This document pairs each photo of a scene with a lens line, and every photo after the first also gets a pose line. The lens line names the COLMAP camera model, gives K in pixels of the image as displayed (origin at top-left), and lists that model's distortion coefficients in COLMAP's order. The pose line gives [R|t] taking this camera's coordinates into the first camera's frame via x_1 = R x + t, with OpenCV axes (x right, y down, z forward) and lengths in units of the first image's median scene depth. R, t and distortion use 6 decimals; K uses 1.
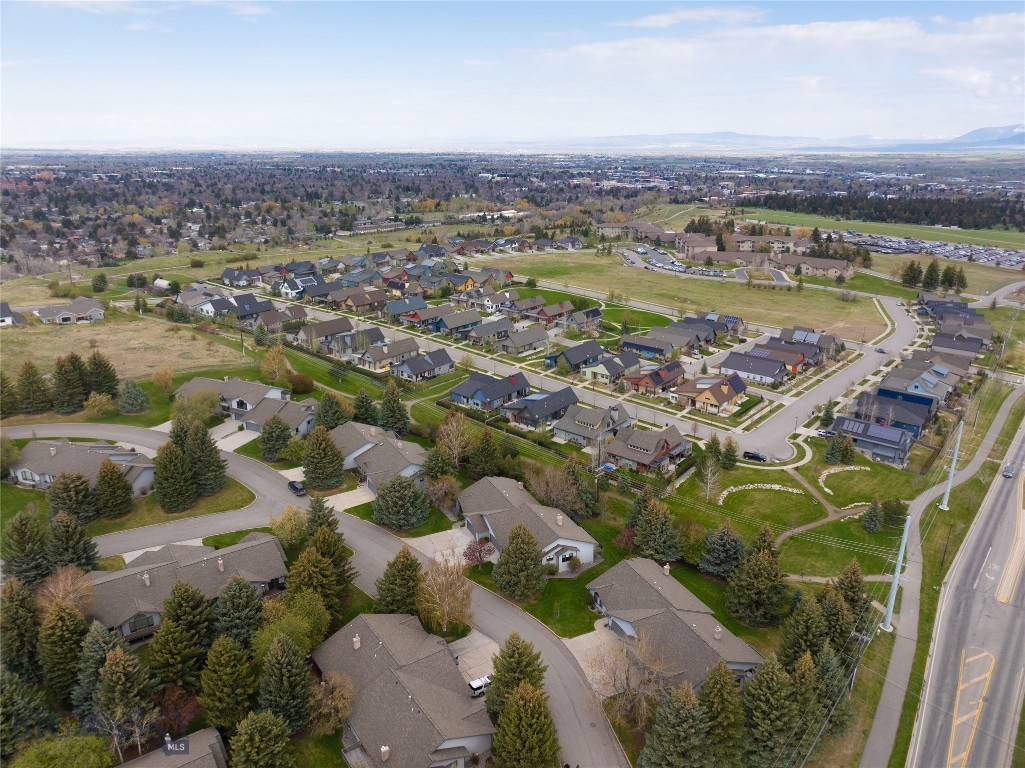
lens RADIAL K [[715.0, 0, 517.9], [0, 715.0, 389.8], [0, 0, 1]] dist [-0.050140, 0.019285]
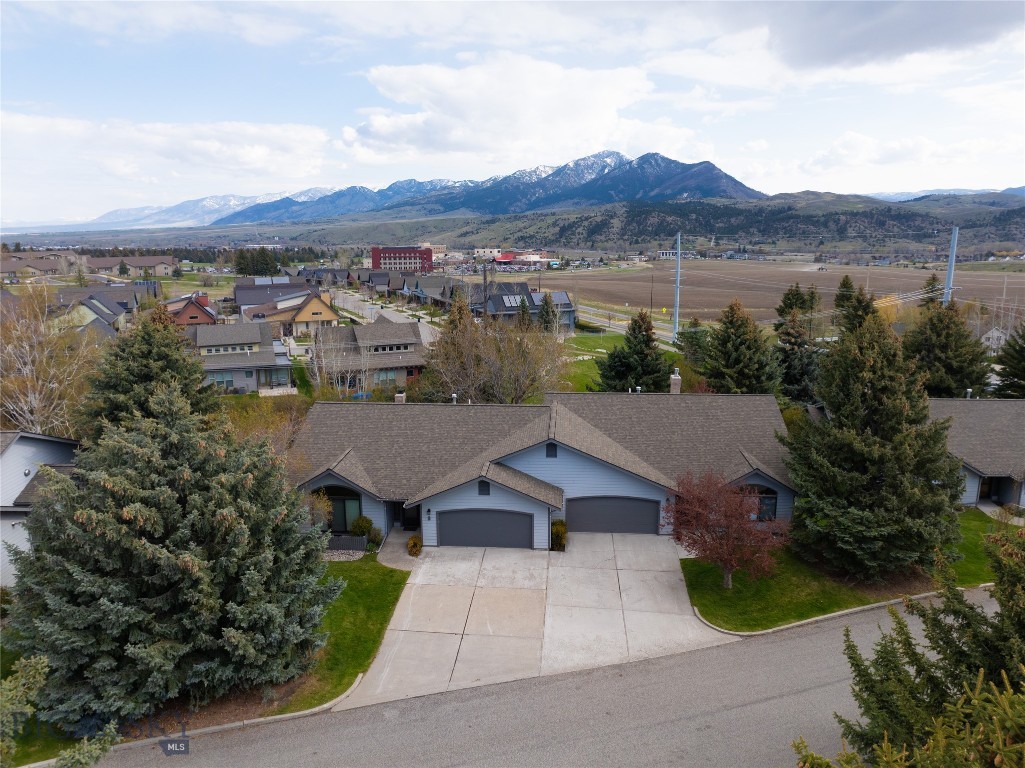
lens RADIAL K [[715.0, 0, 512.1], [0, 715.0, 382.6], [0, 0, 1]] dist [-0.050140, 0.019285]
pose [[0.490026, -0.192815, 0.850116, -0.123595], [0.291308, 0.955385, 0.048774, 0.059700], [-0.821592, 0.223745, 0.524332, 0.377218]]
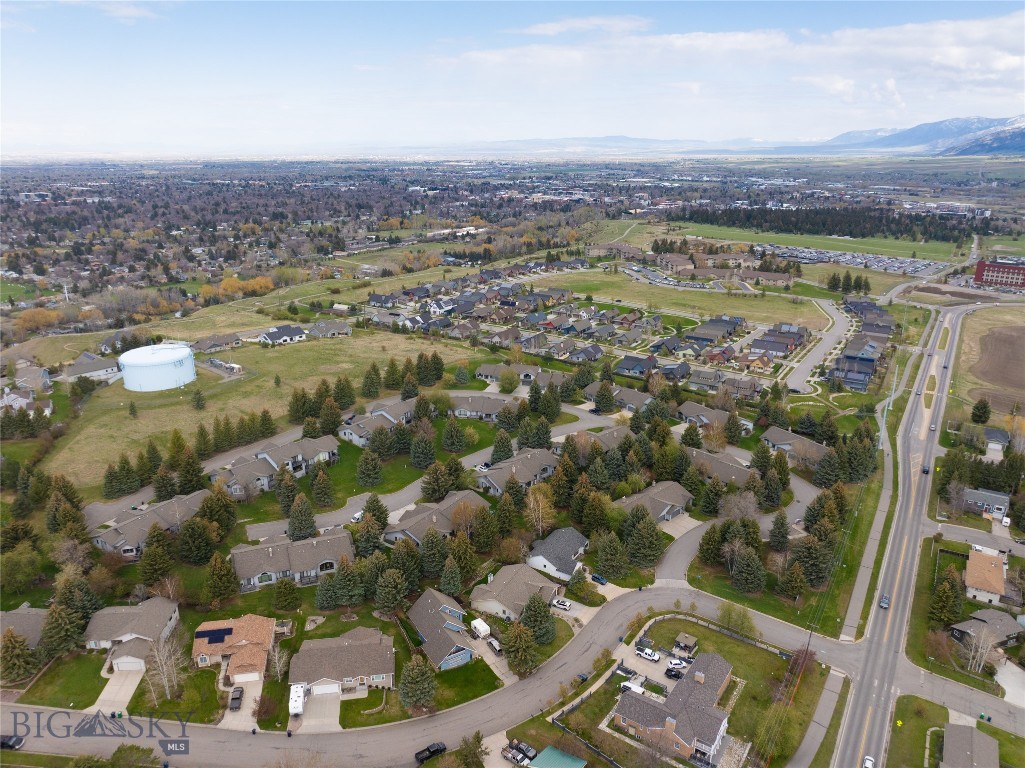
lens RADIAL K [[715.0, 0, 514.2], [0, 715.0, 362.7], [0, 0, 1]] dist [-0.050140, 0.019285]
pose [[0.991277, -0.042167, 0.124869, -0.385638], [0.047267, 0.998153, -0.038167, 0.032218], [-0.123029, 0.043737, 0.991439, -0.480550]]
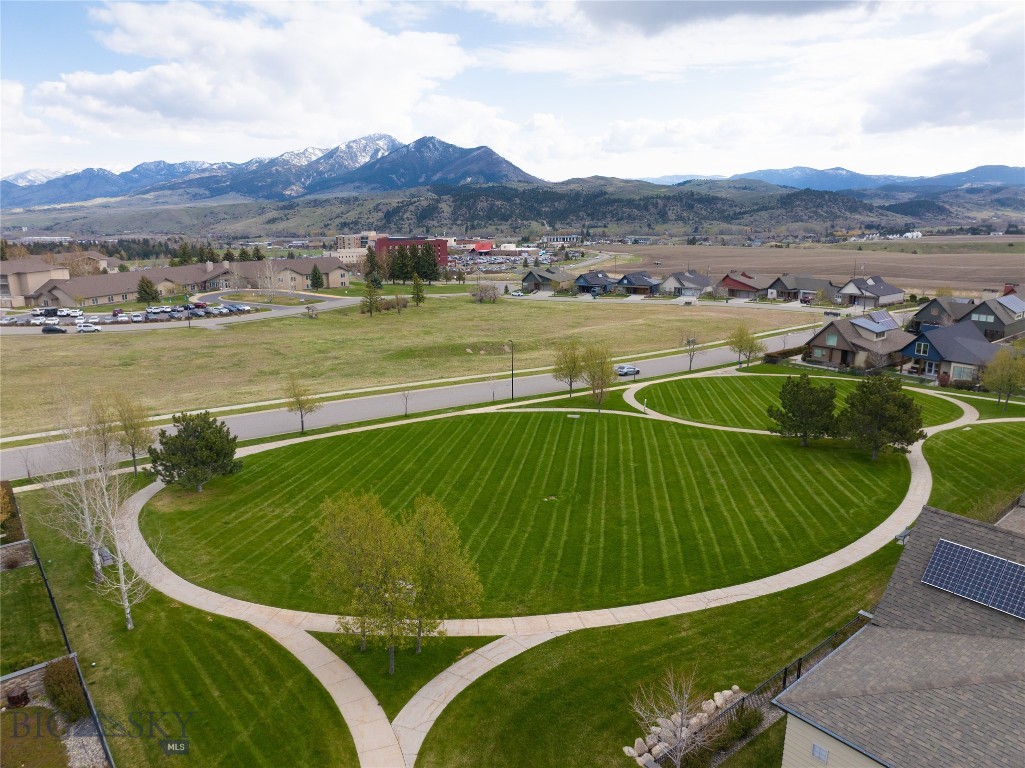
lens RADIAL K [[715.0, 0, 506.8], [0, 715.0, 379.7], [0, 0, 1]] dist [-0.050140, 0.019285]
pose [[0.190985, -0.233194, 0.953491, -0.126059], [0.327601, 0.930819, 0.162030, -0.201286], [-0.925312, 0.281419, 0.254167, 1.105842]]
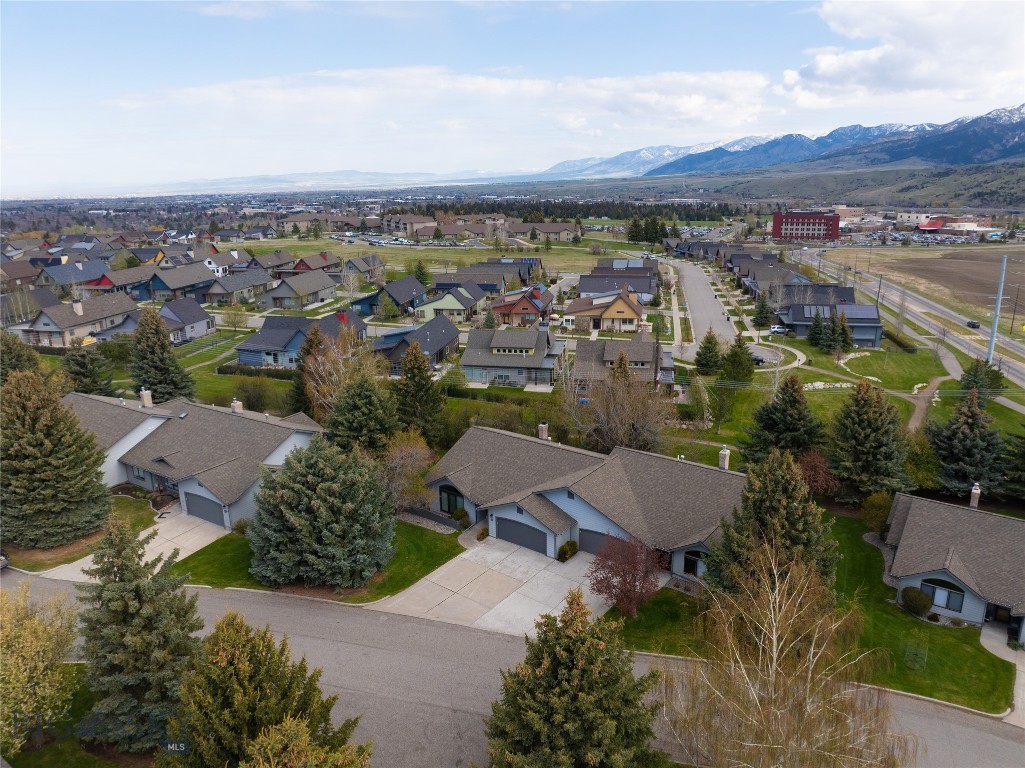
lens RADIAL K [[715.0, 0, 518.8], [0, 715.0, 381.0], [0, 0, 1]] dist [-0.050140, 0.019285]
pose [[0.879409, -0.145800, 0.453191, -0.107175], [0.173241, 0.984689, -0.019377, 0.051922], [-0.443427, 0.095552, 0.891203, 0.281543]]
